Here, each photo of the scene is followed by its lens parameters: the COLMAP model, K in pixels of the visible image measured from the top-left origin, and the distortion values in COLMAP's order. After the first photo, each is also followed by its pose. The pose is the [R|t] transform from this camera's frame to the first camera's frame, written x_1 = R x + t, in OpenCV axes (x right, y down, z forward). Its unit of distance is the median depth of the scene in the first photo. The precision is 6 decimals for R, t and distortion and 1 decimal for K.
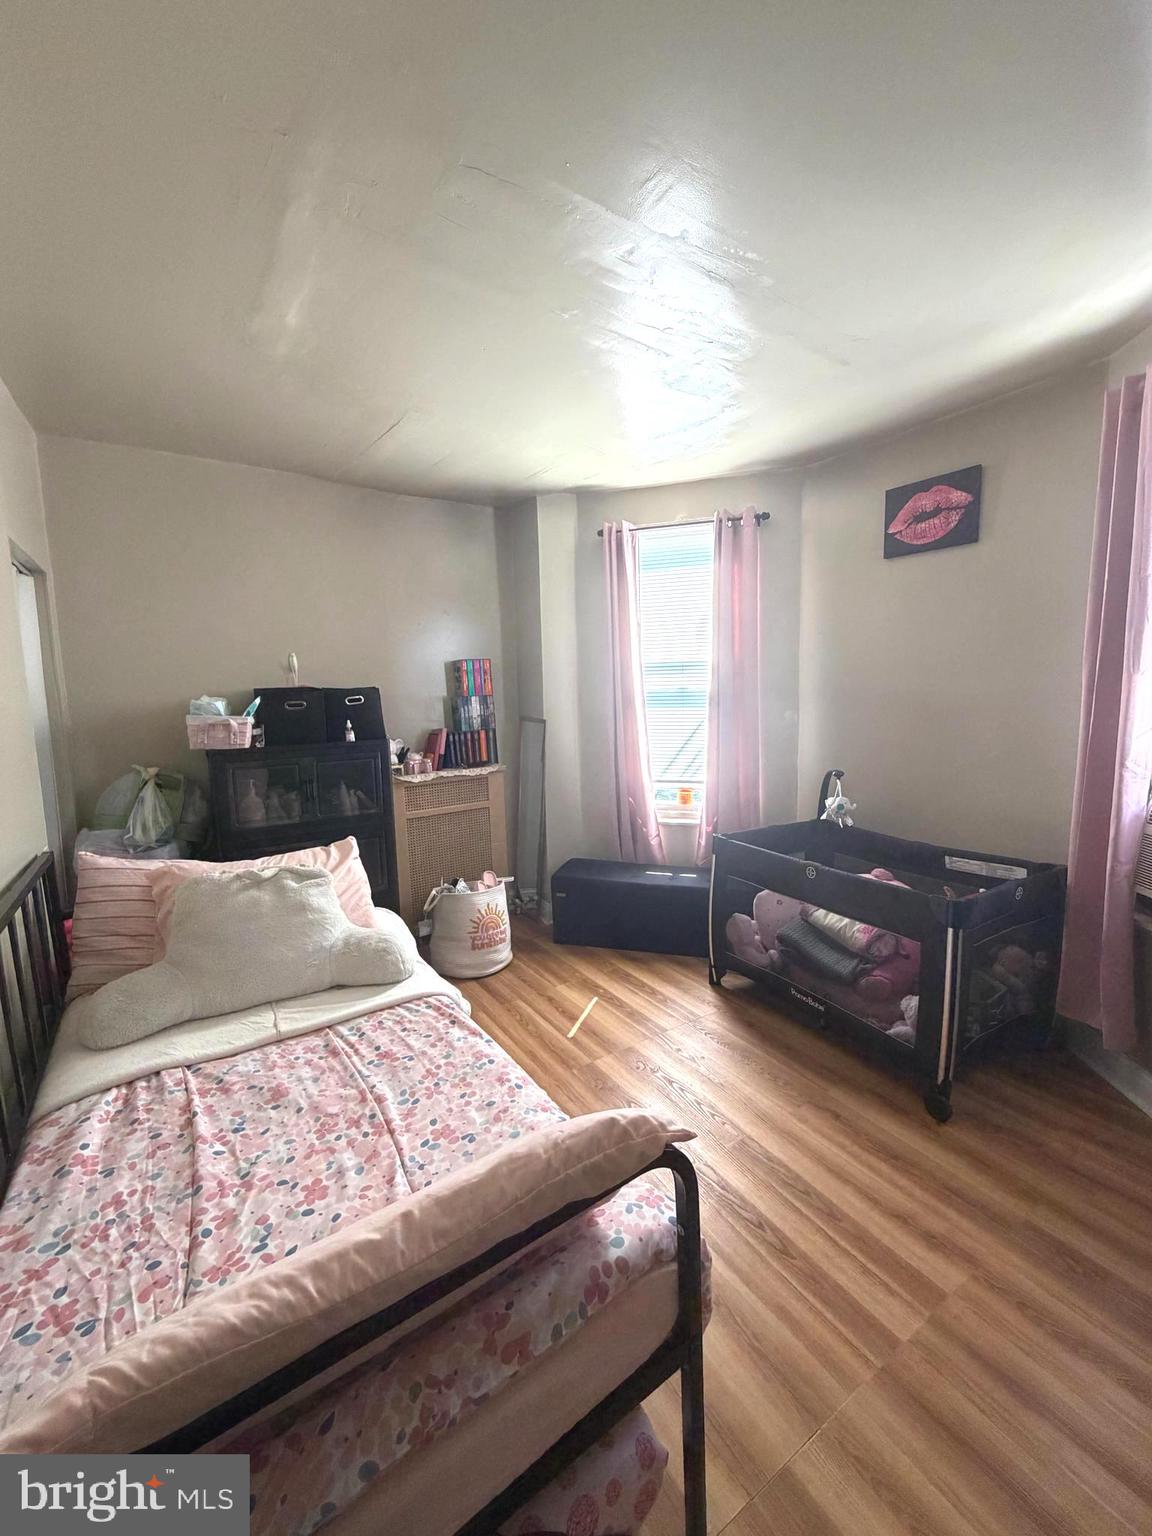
lens RADIAL K [[612.3, 0, 576.0], [0, 612.3, 765.1], [0, 0, 1]] dist [-0.003378, 0.000782]
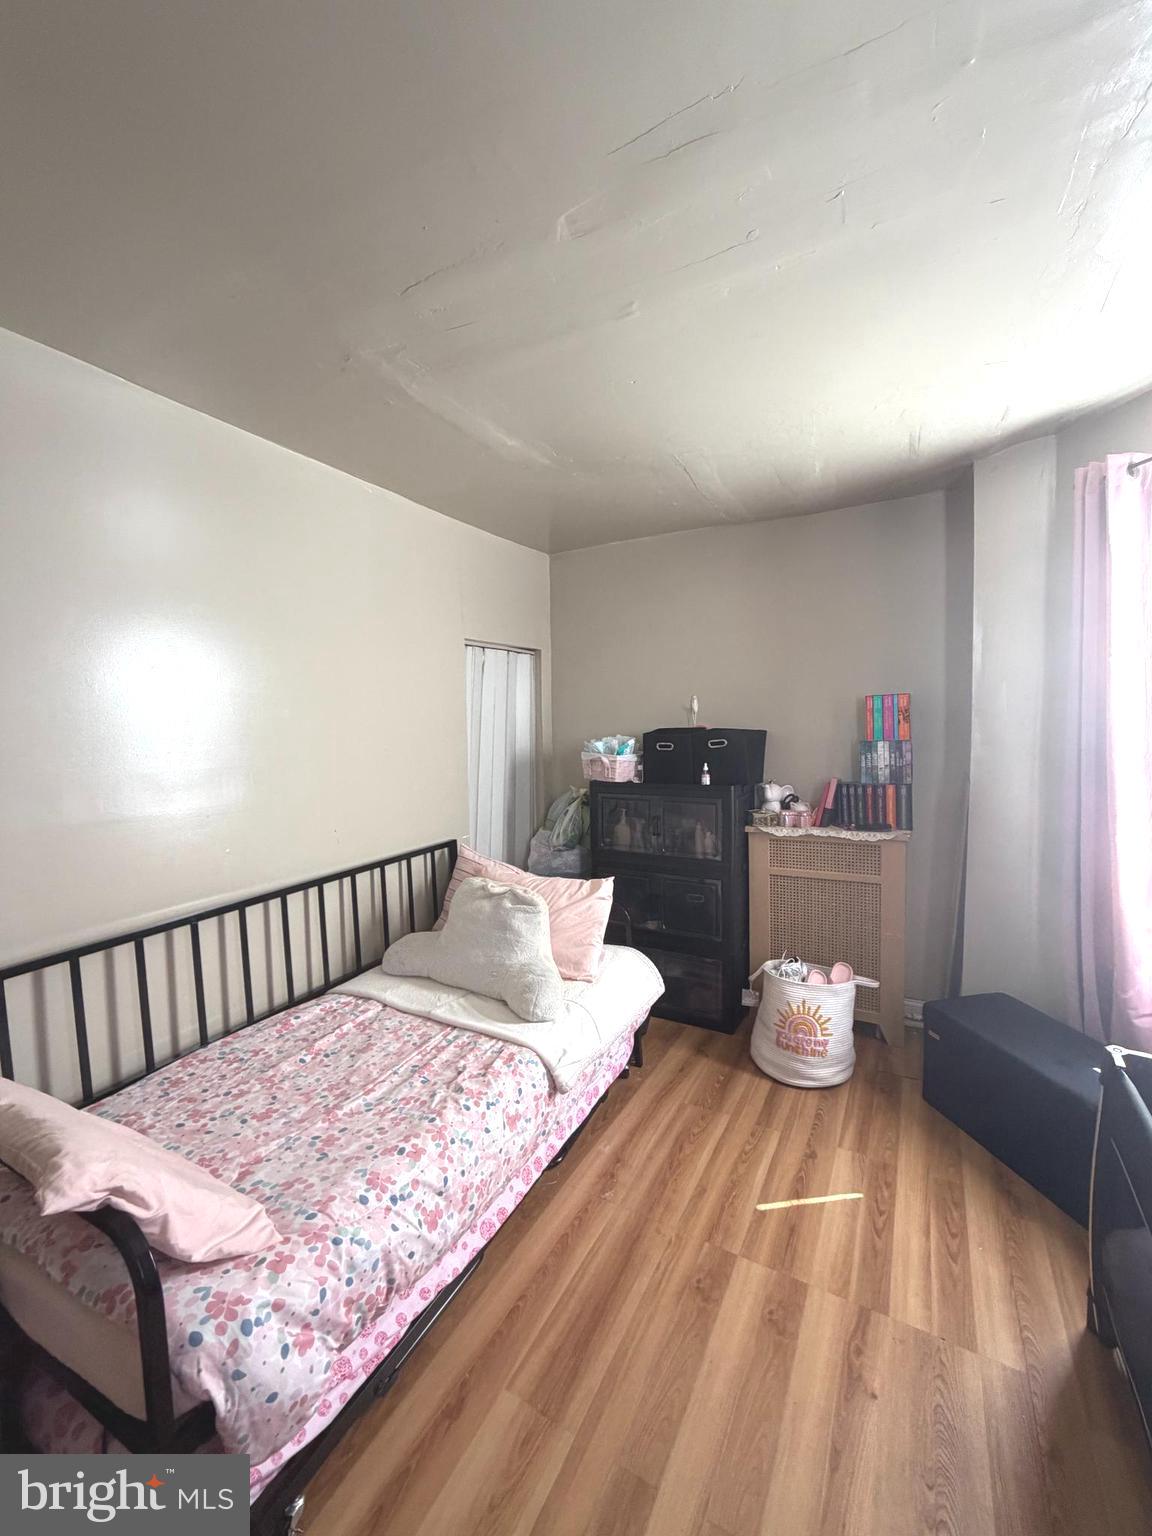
lens RADIAL K [[612.3, 0, 579.0], [0, 612.3, 765.8], [0, 0, 1]] dist [-0.003378, 0.000782]
pose [[0.476036, 0.082099, -0.875585, 0.444444], [-0.096724, 0.994480, 0.040661, -0.097326], [0.874090, 0.065334, 0.481349, 0.361153]]
